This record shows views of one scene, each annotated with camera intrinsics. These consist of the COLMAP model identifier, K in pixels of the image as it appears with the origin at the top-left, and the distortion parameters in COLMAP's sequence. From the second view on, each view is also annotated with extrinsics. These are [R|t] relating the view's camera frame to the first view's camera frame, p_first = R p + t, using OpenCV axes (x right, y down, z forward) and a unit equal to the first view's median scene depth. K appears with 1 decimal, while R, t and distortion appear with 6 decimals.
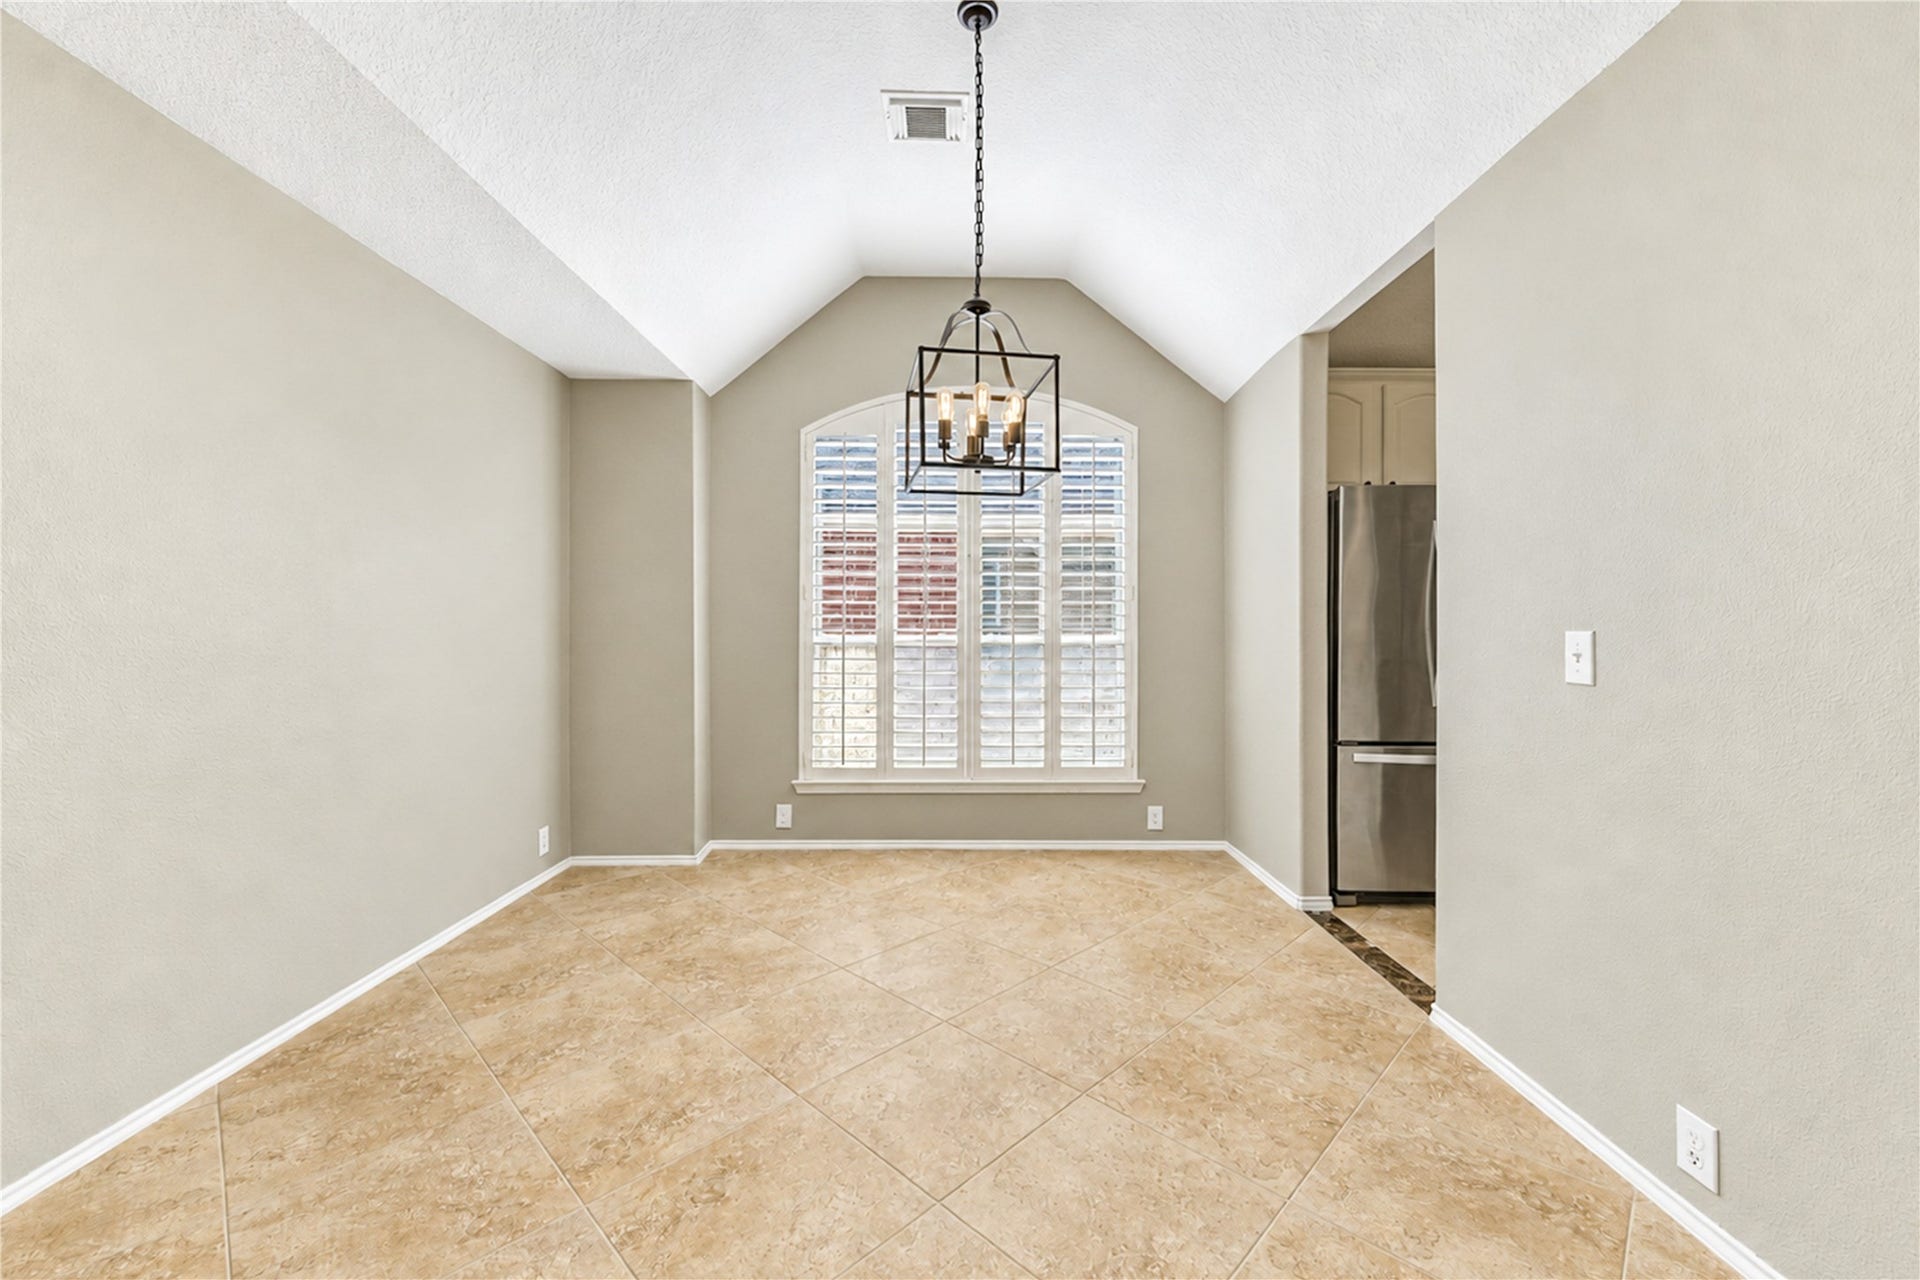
lens RADIAL K [[742.0, 0, 960.0], [0, 742.0, 640.0], [0, 0, 1]] dist [-0.000100, -0.000174]
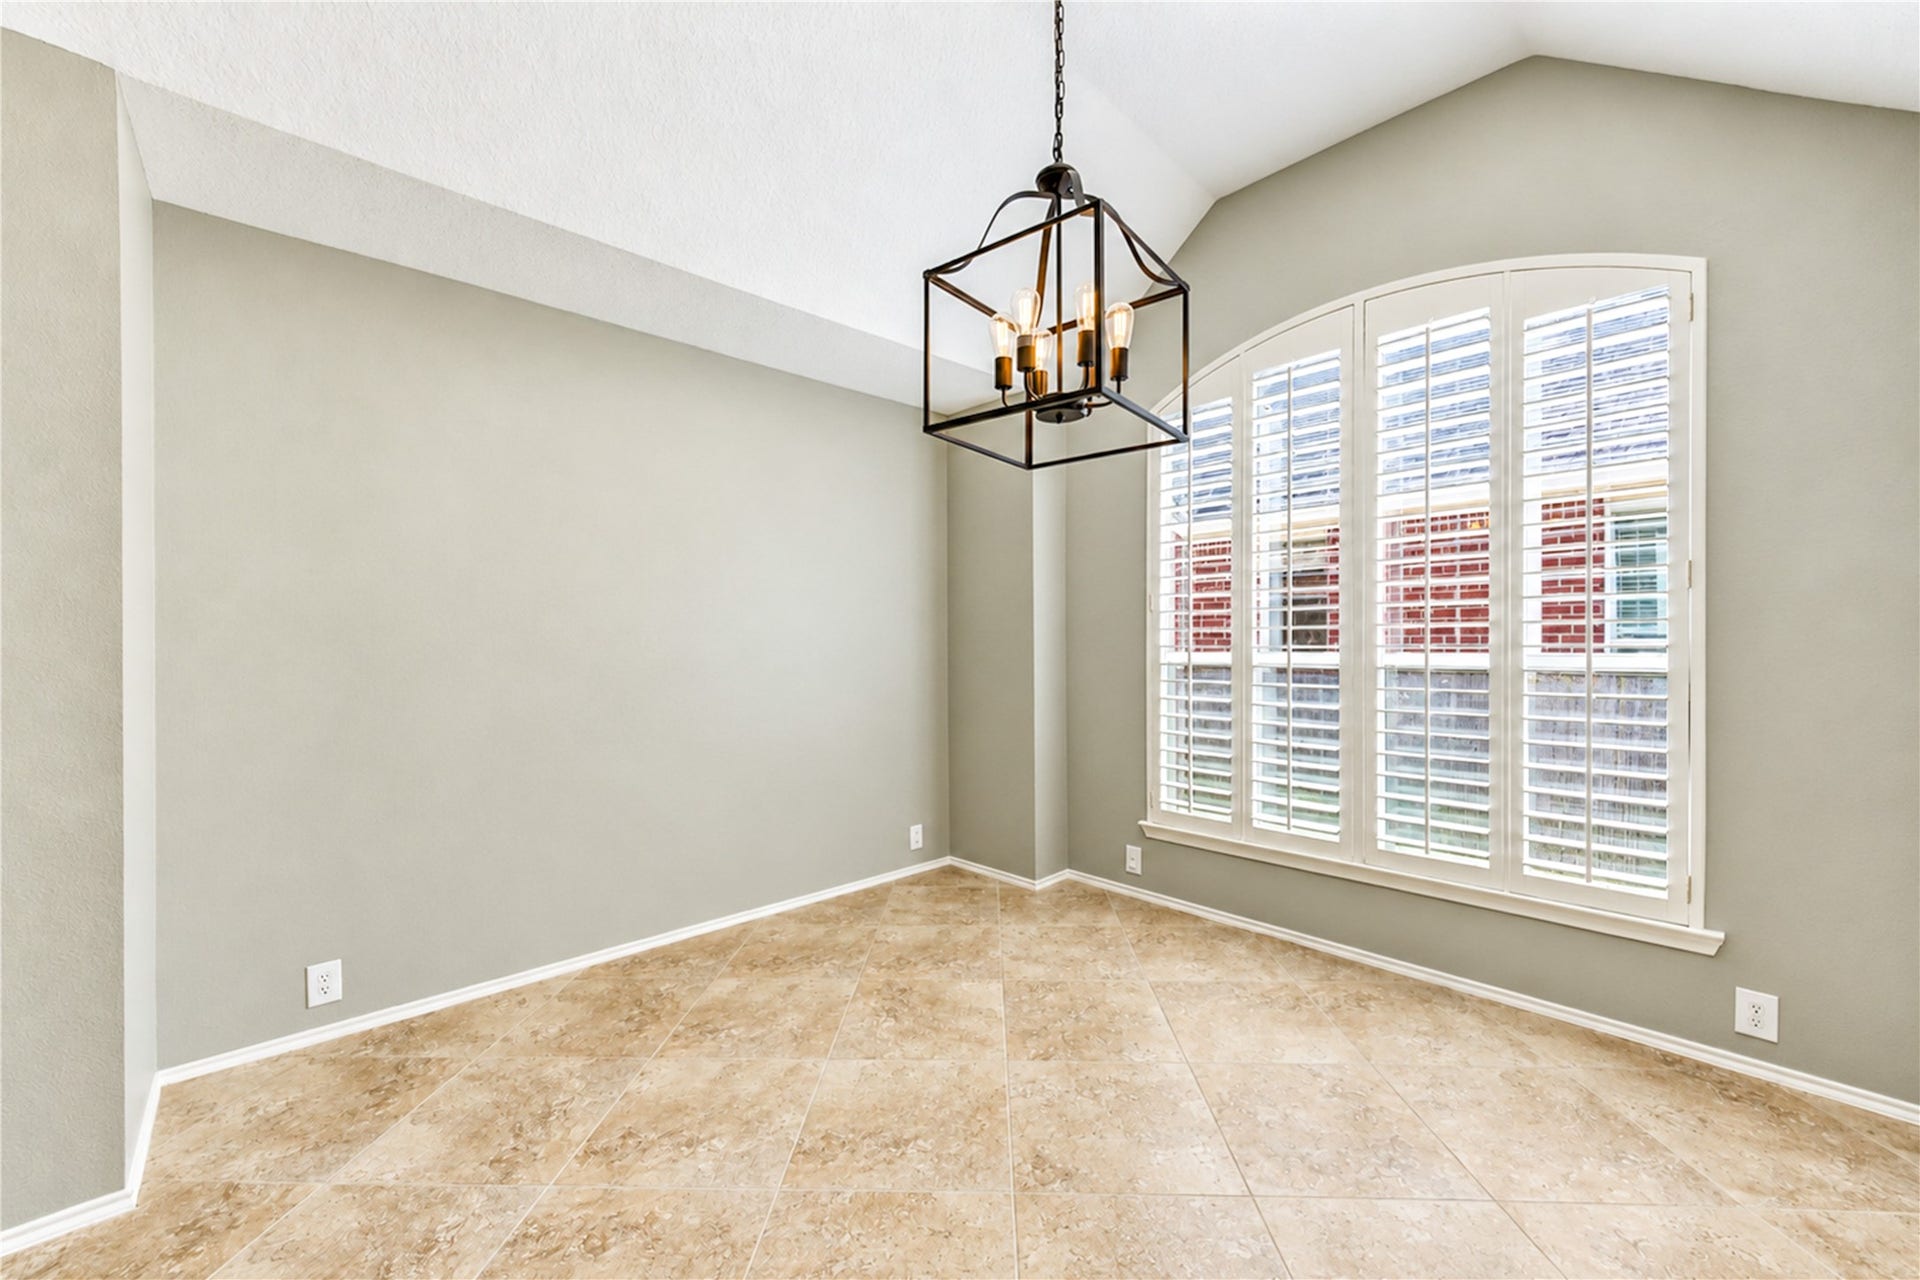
lens RADIAL K [[747.1, 0, 964.2], [0, 747.1, 673.0], [0, 0, 1]] dist [0.000861, 0.000050]
pose [[0.700853, 0.031039, -0.712630, 0.259157], [-0.010818, 0.999400, 0.032890, -0.008983], [0.713223, -0.015342, 0.700769, 0.265203]]
